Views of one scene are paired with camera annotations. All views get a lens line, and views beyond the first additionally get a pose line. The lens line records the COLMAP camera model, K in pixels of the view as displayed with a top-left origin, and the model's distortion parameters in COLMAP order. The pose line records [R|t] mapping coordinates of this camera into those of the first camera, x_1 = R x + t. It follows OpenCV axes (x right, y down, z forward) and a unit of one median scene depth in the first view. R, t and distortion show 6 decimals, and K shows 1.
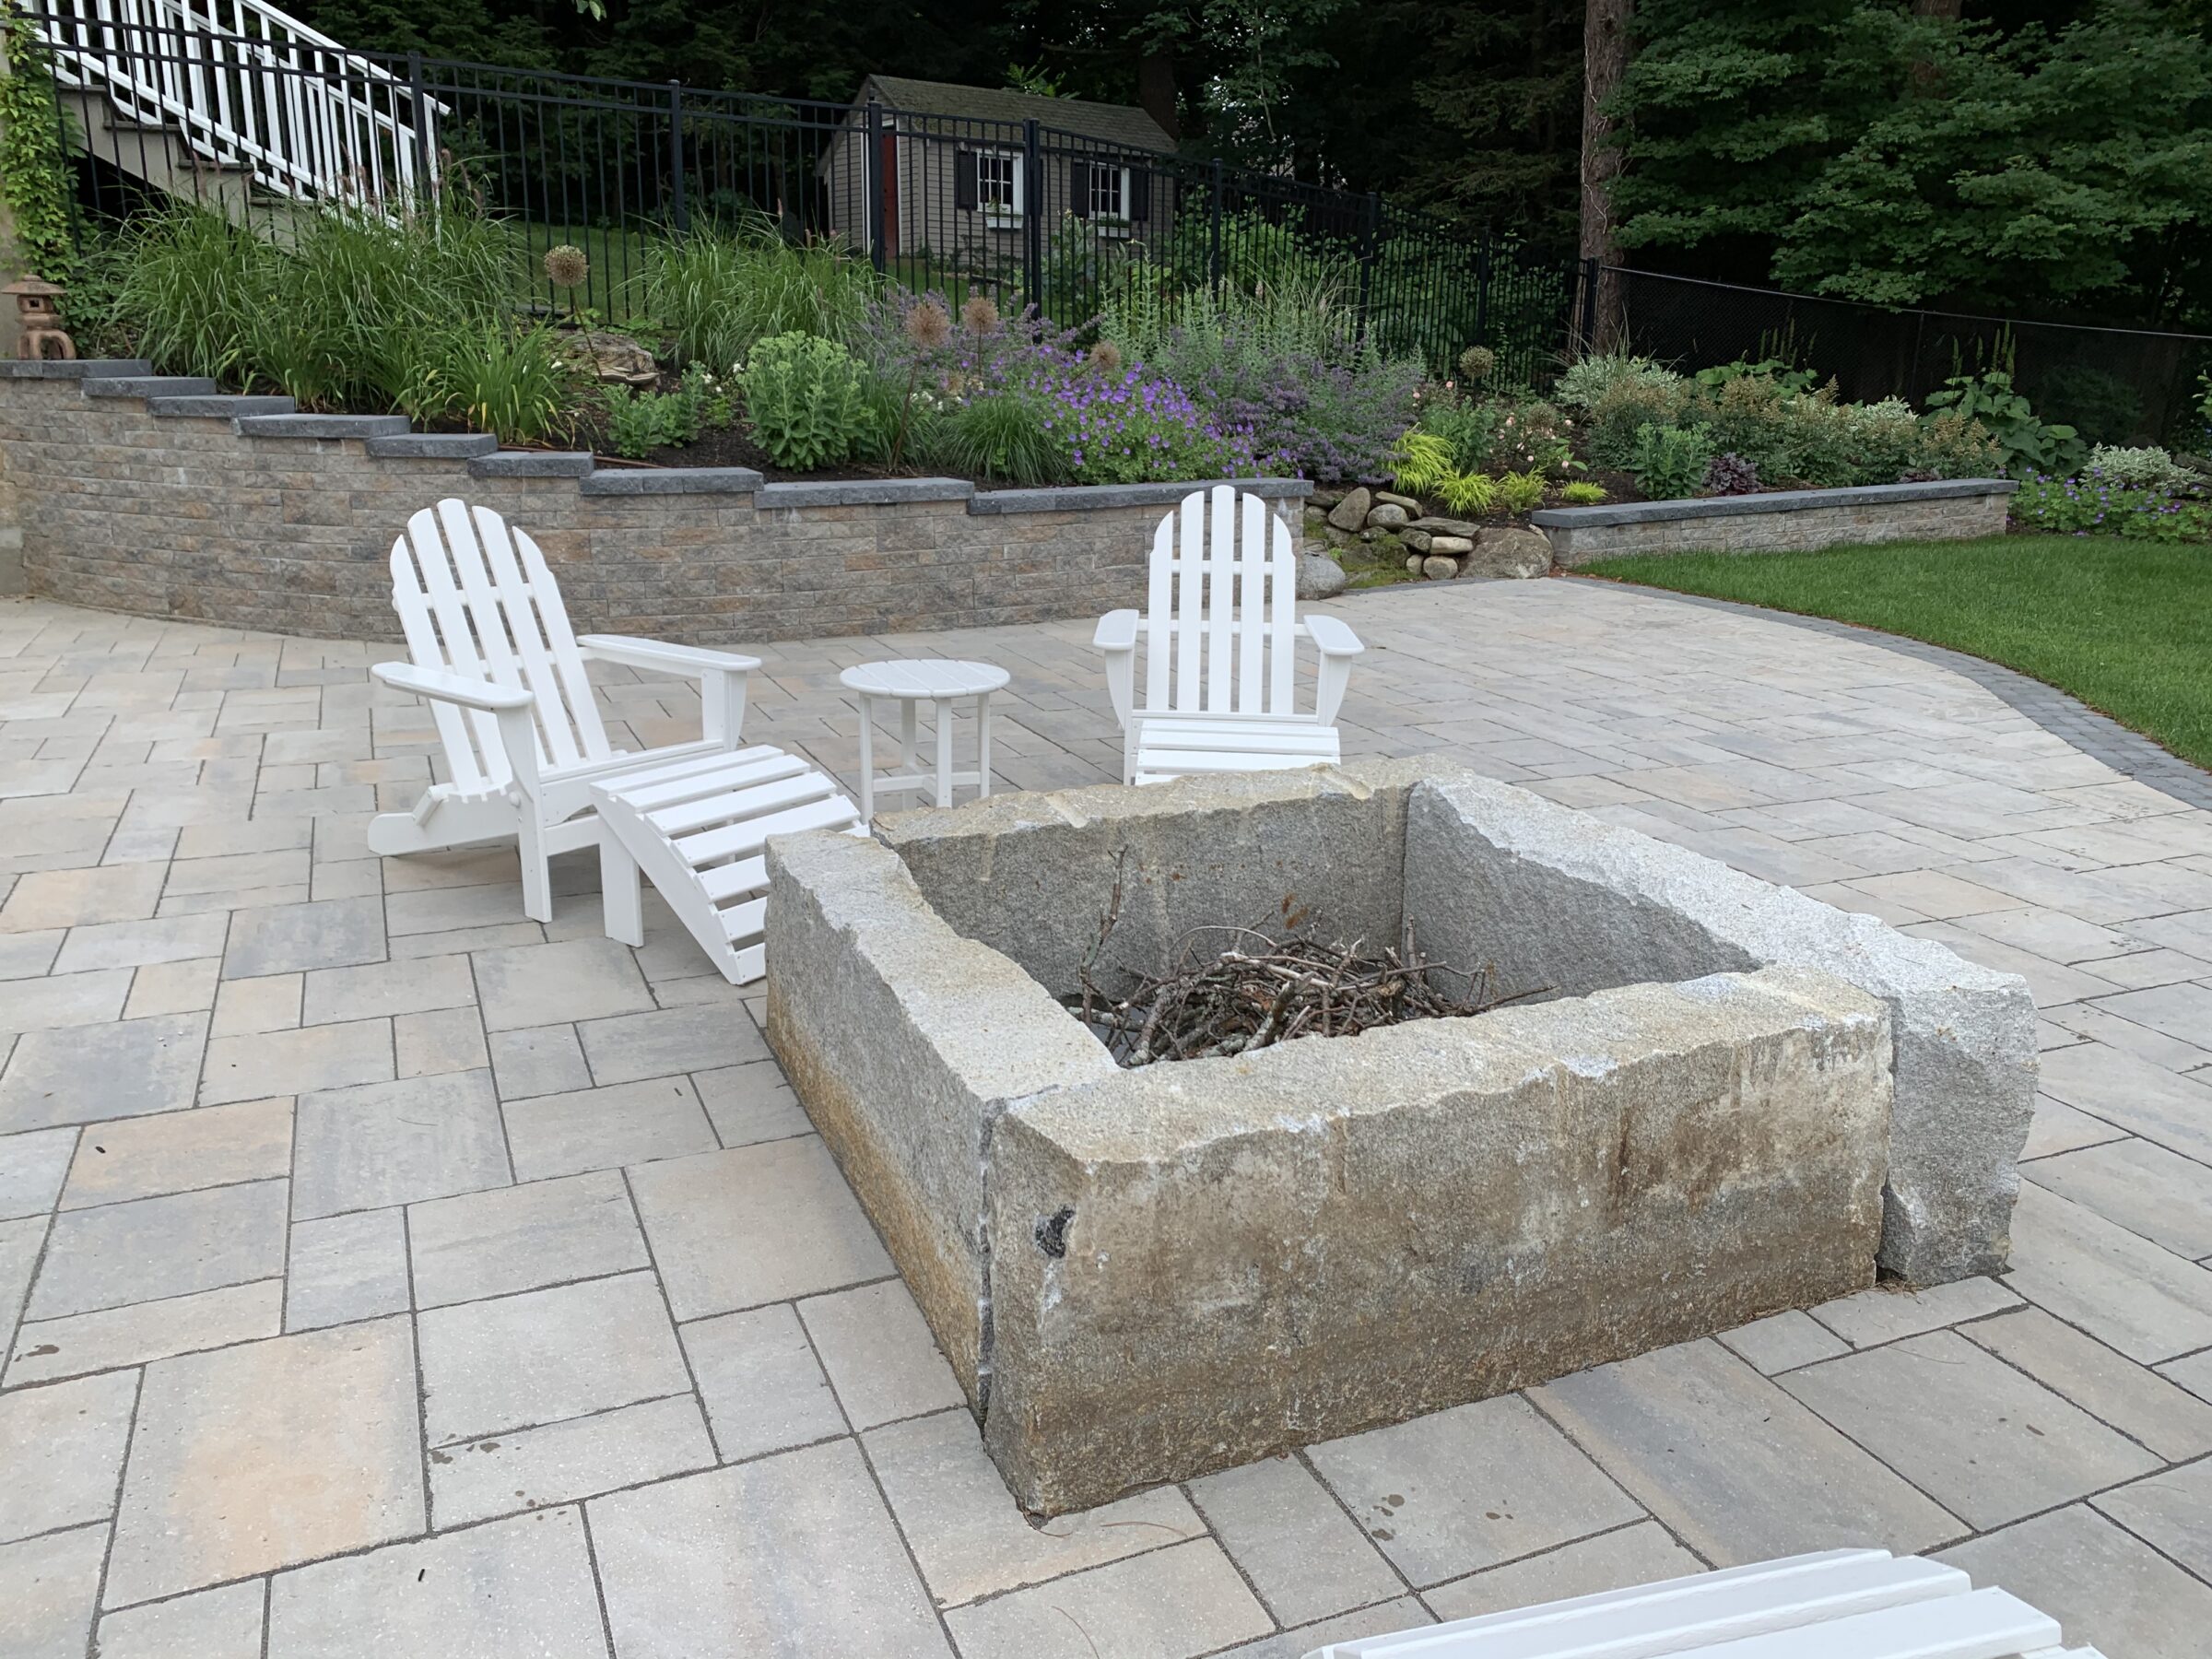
lens RADIAL K [[1717.2, 0, 1100.5], [0, 1717.2, 836.3], [0, 0, 1]] dist [-0.017061, -0.013136]
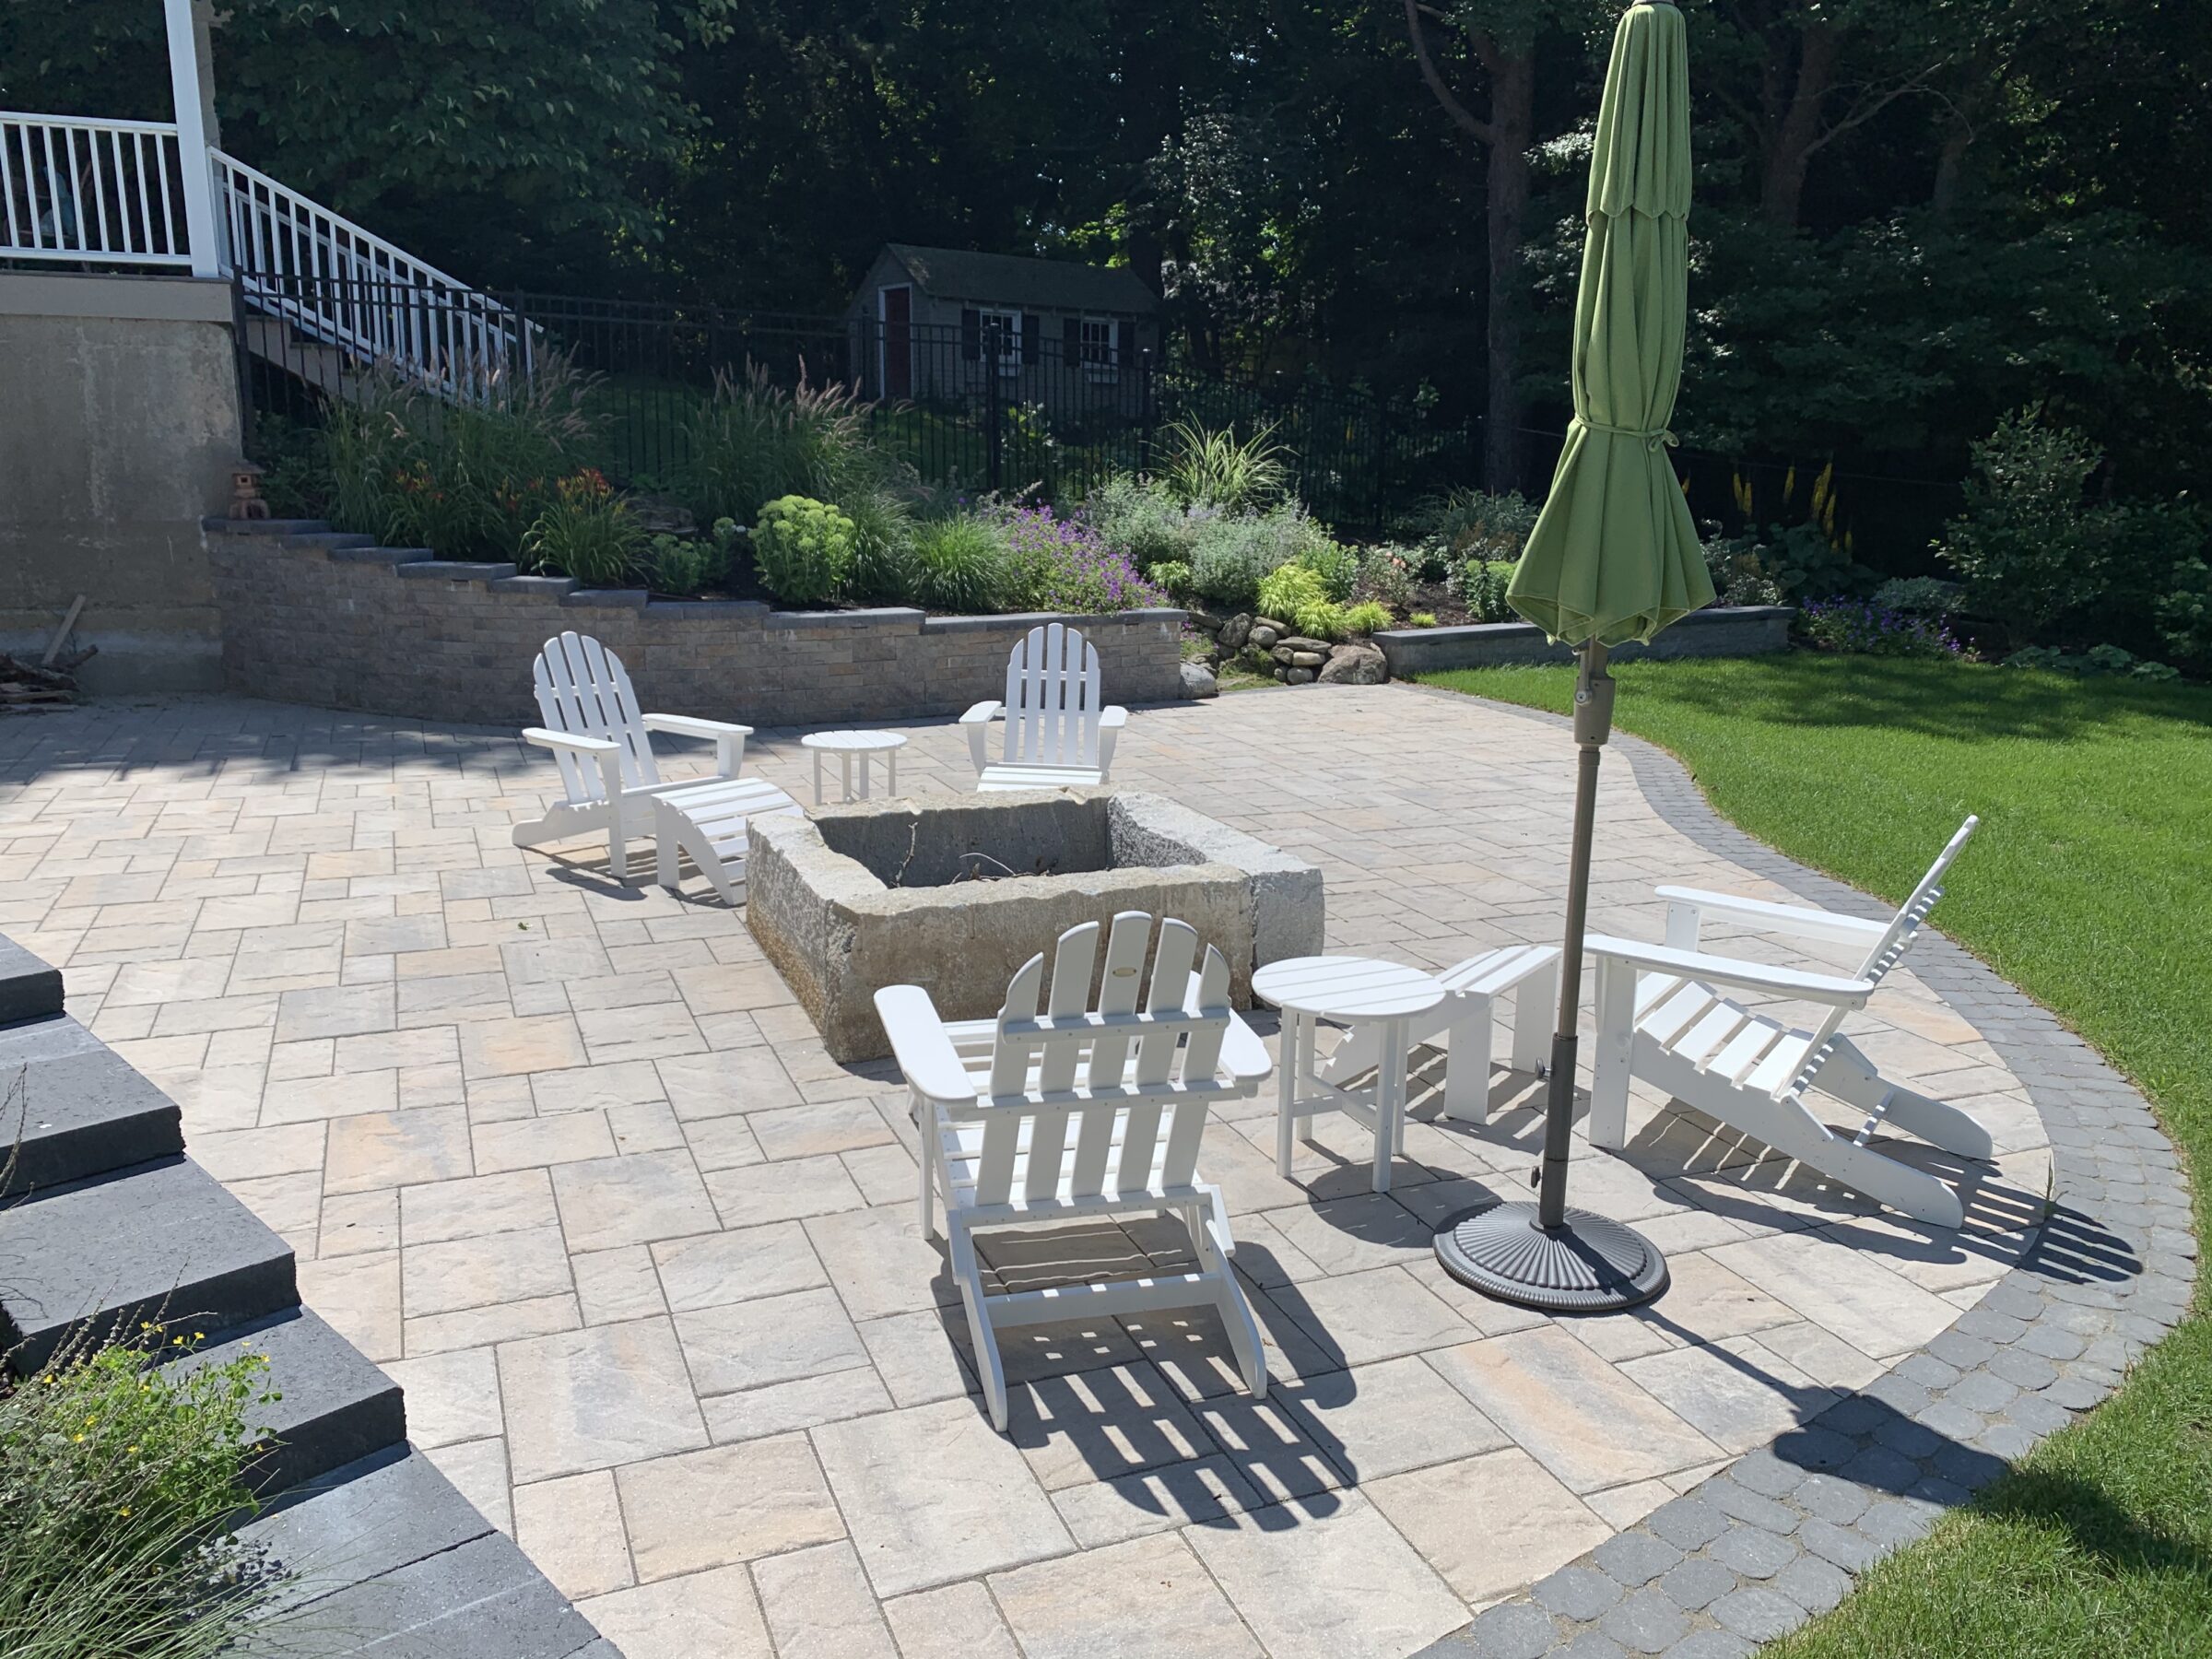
lens RADIAL K [[1717.2, 0, 1111.7], [0, 1717.2, 825.4], [0, 0, 1]] dist [-0.017061, -0.013136]
pose [[0.999928, 0.005364, -0.010703, 0.096885], [-0.006072, 0.997715, -0.067283, 0.057832], [0.010317, 0.067343, 0.997677, -0.375478]]
